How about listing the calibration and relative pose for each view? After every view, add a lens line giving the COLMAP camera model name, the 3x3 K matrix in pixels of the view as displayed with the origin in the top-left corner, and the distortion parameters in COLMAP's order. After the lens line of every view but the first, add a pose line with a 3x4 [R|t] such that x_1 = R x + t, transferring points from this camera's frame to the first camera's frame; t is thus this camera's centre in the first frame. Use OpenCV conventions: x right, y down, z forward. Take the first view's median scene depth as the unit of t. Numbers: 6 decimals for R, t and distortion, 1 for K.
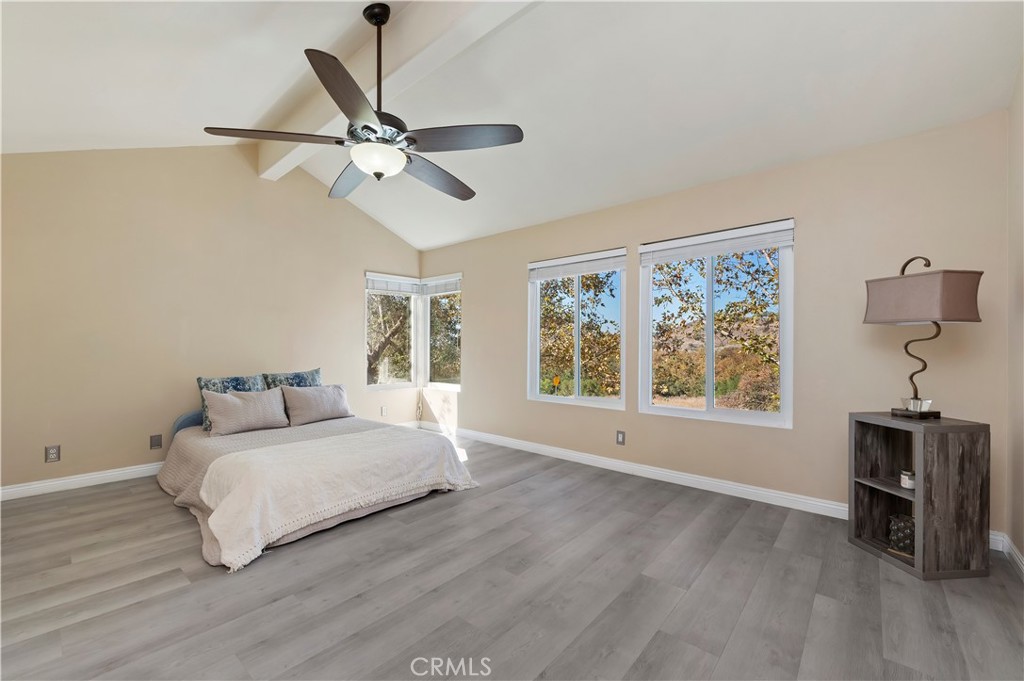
lens RADIAL K [[410.1, 0, 510.9], [0, 410.1, 344.8], [0, 0, 1]] dist [0.003126, -0.002398]
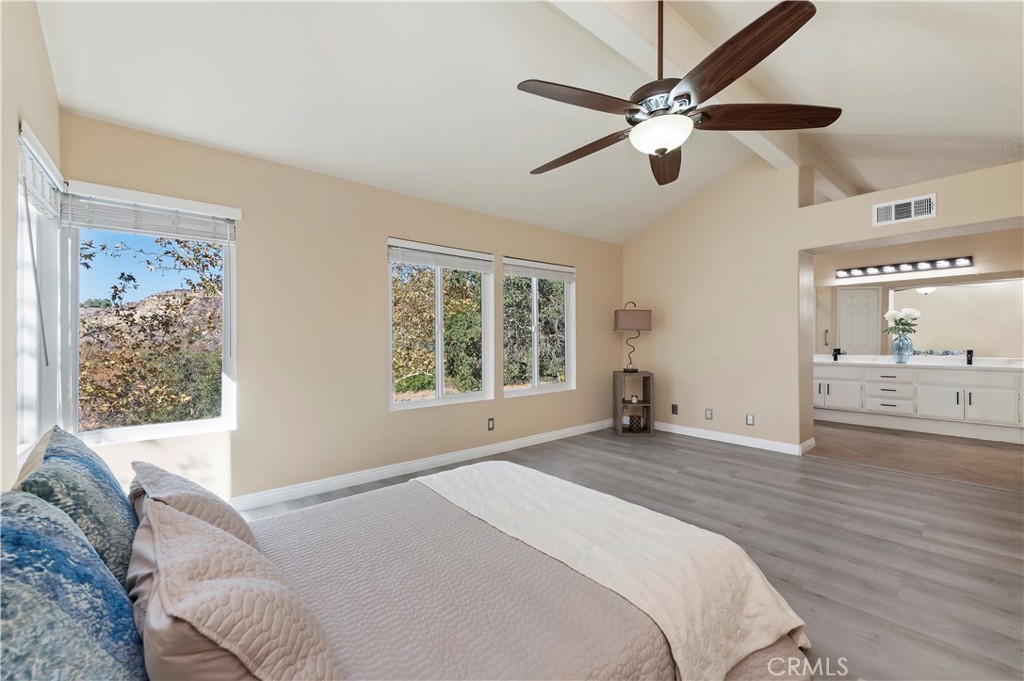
lens RADIAL K [[410.1, 0, 505.3], [0, 410.1, 339.7], [0, 0, 1]] dist [0.003126, -0.002398]
pose [[0.172004, -0.001238, 0.985095, -1.387598], [0.002973, 0.999995, 0.000738, -0.006332], [-0.985092, 0.002802, 0.172007, 1.295110]]
